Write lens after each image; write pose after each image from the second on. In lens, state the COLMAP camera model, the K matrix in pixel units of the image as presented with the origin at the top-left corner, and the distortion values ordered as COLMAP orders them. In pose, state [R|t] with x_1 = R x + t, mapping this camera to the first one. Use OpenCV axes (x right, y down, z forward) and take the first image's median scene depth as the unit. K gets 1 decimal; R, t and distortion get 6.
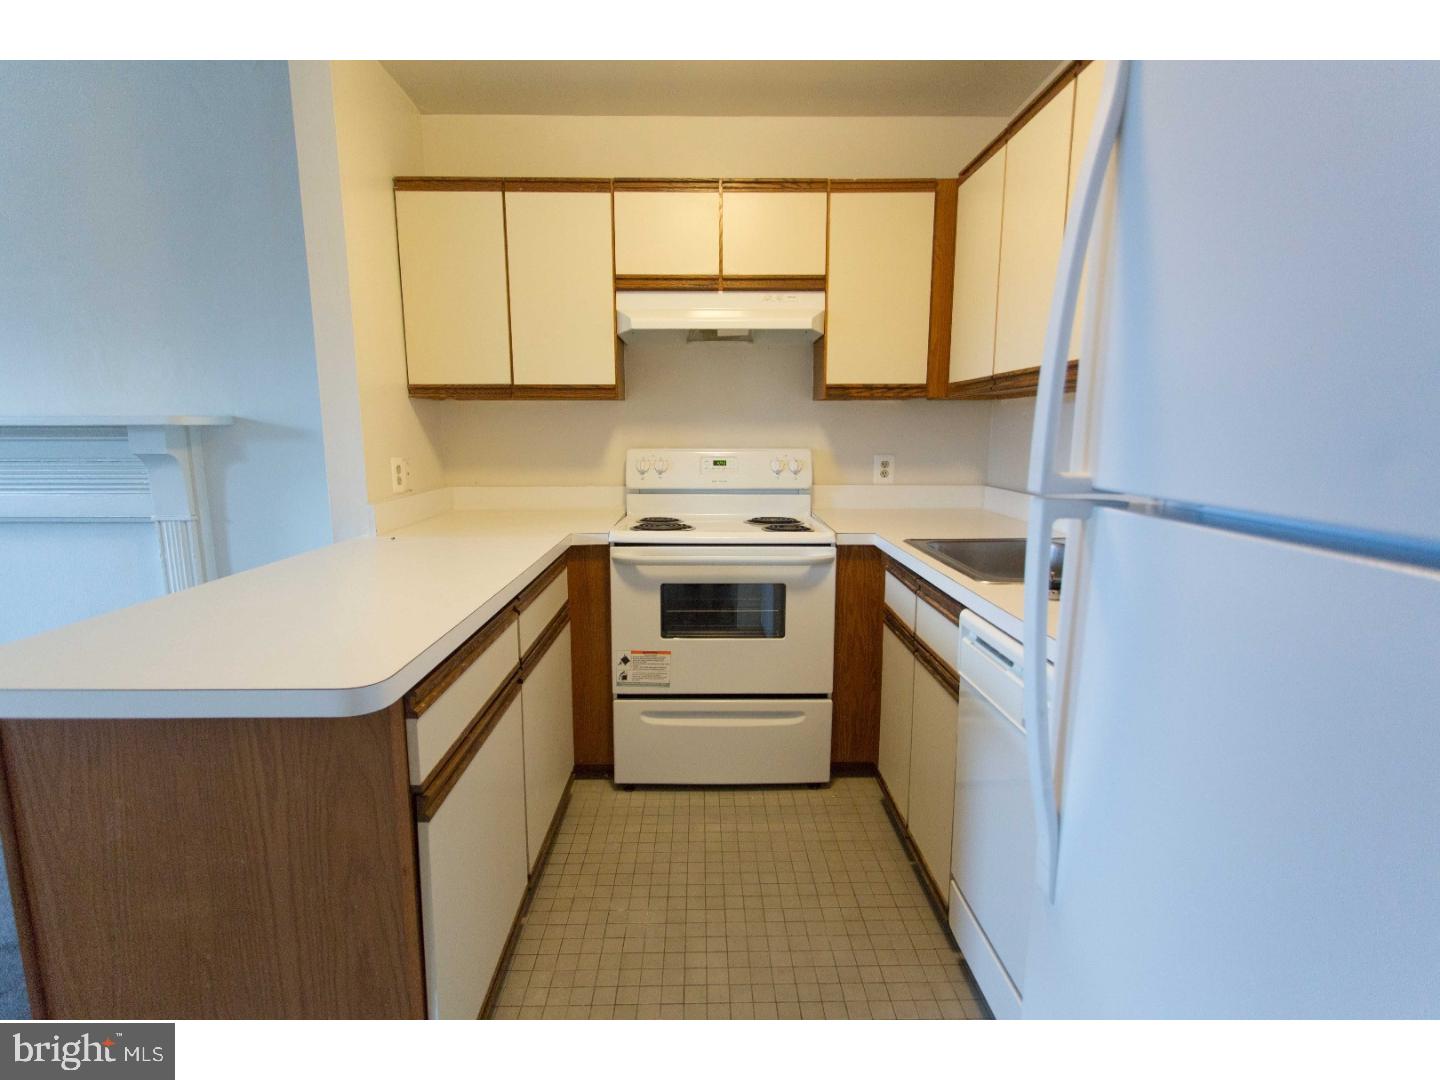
lens RADIAL K [[690.8, 0, 714.5], [0, 690.8, 539.3], [0, 0, 1]] dist [0.001169, 0.000333]
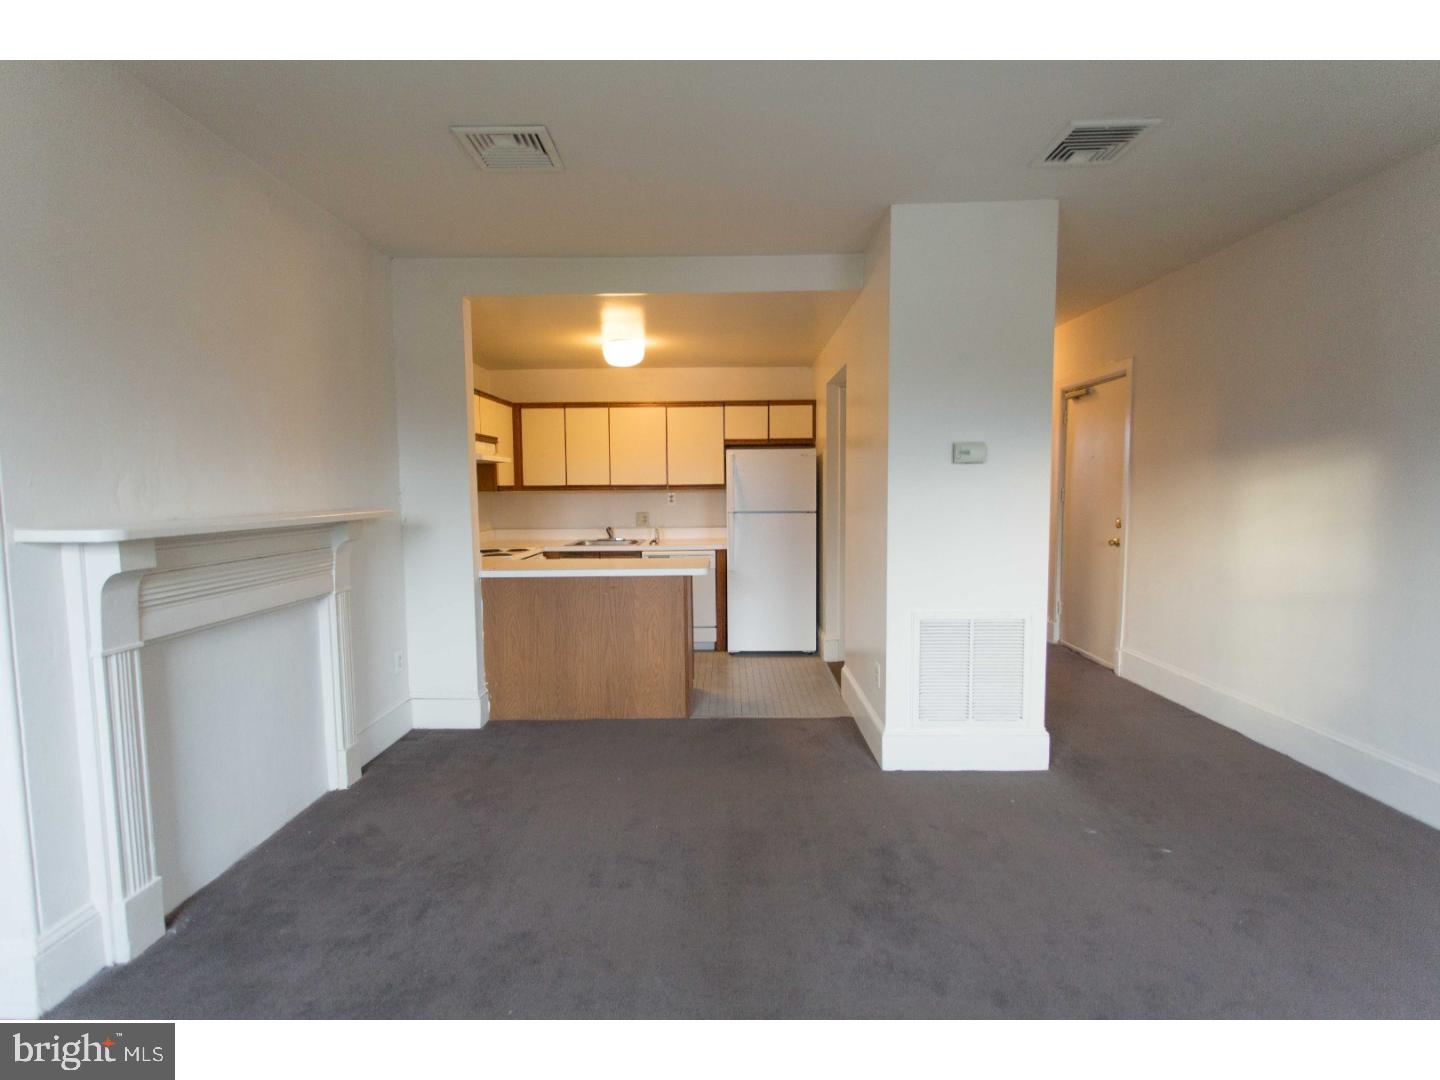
lens RADIAL K [[680.4, 0, 720.0], [0, 680.4, 540.0], [0, 0, 1]] dist [0.003606, 0.001081]
pose [[0.042499, -0.079323, 0.995943, -2.048220], [0.164205, 0.983842, 0.071352, -0.097150], [-0.985510, 0.160507, 0.054838, 0.227886]]
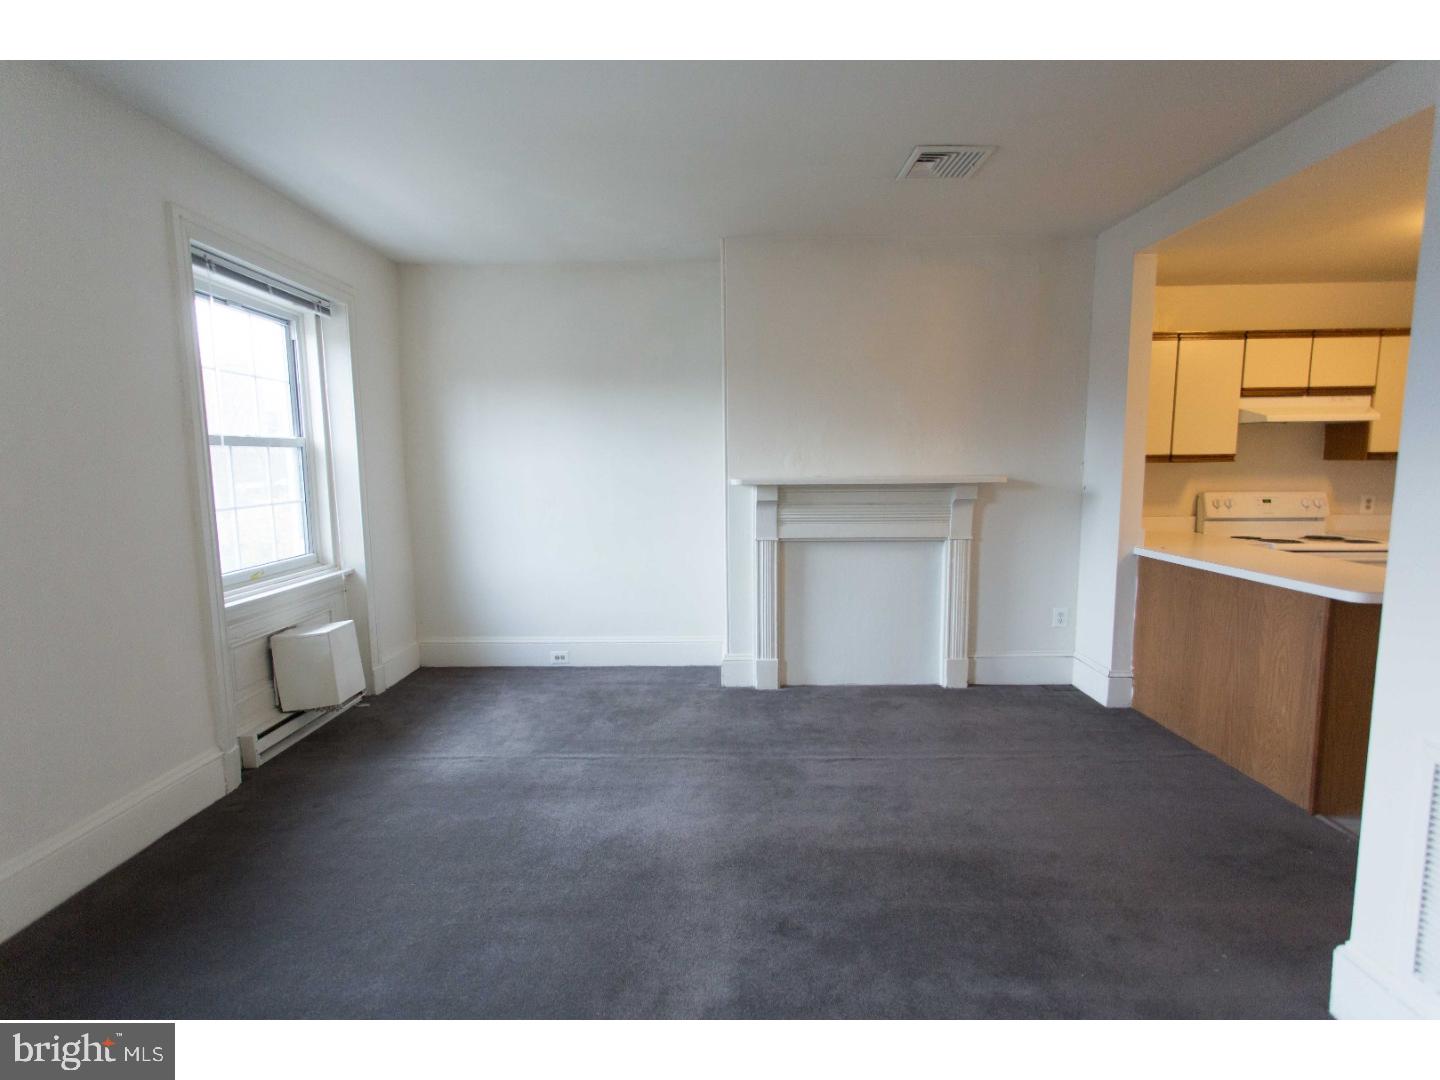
lens RADIAL K [[690.8, 0, 714.5], [0, 690.8, 539.3], [0, 0, 1]] dist [0.001169, 0.000333]
pose [[0.999477, -0.005183, -0.031925, -1.359620], [0.003911, 0.999202, -0.039762, 0.036102], [0.032105, 0.039616, 0.998699, -0.666853]]
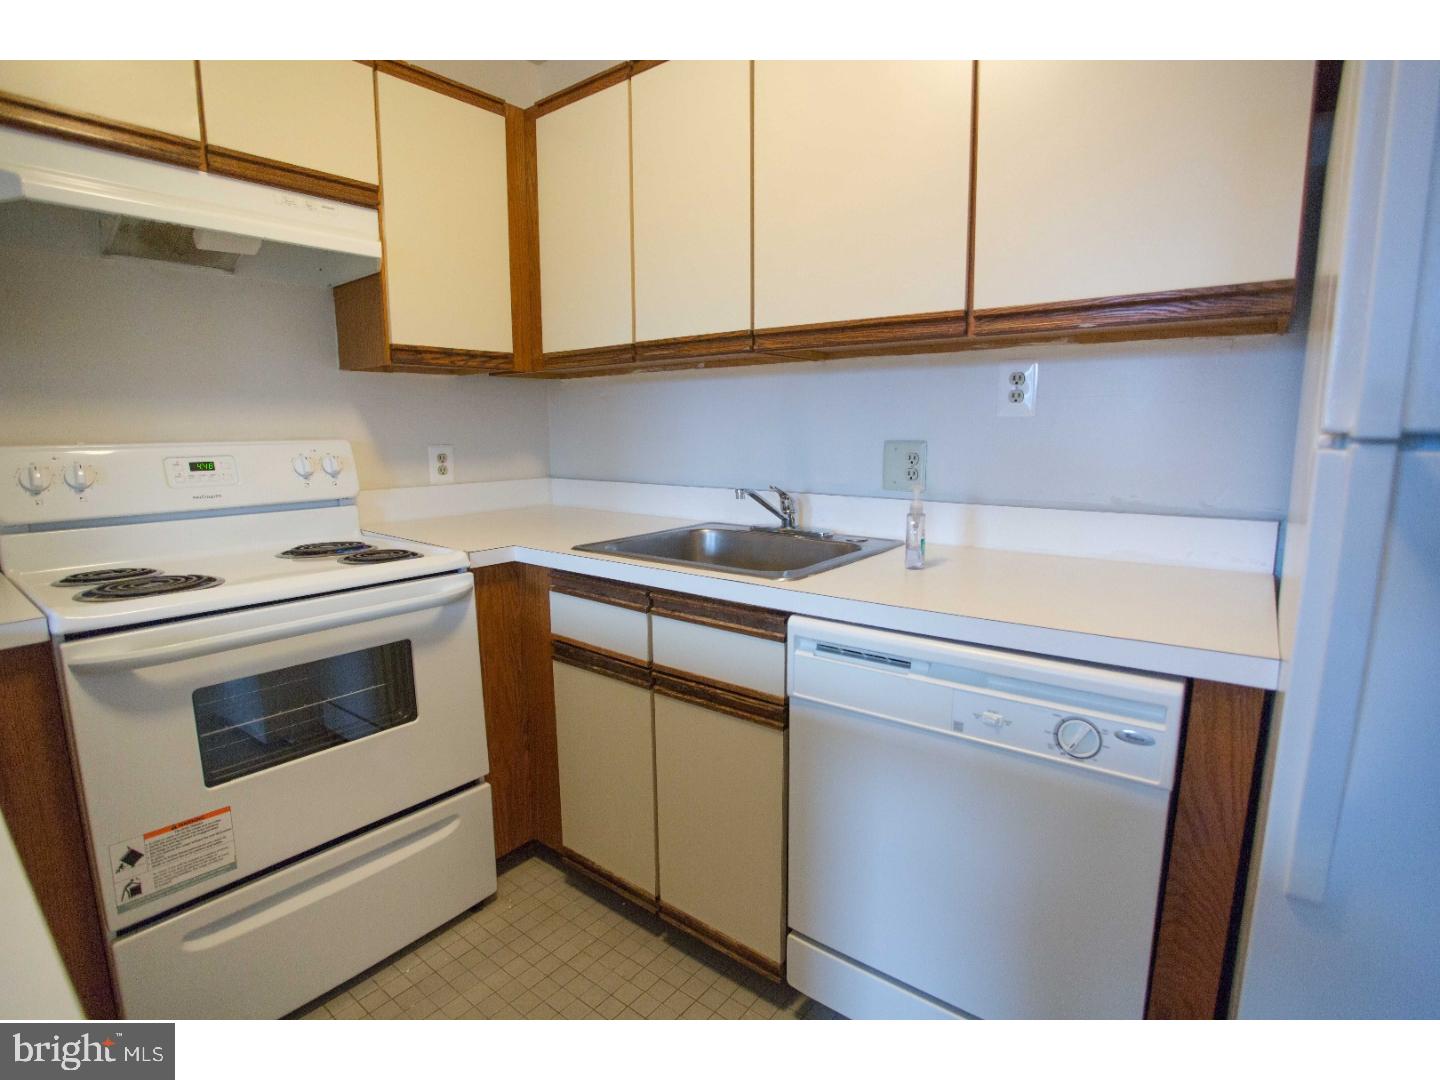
lens RADIAL K [[711.3, 0, 711.9], [0, 711.3, 541.6], [0, 0, 1]] dist [-0.071959, 0.028029]
pose [[0.635778, -0.124908, 0.761698, -0.201503], [0.125445, 0.990421, 0.057709, -0.028743], [-0.761610, 0.058861, 0.645357, 0.326342]]
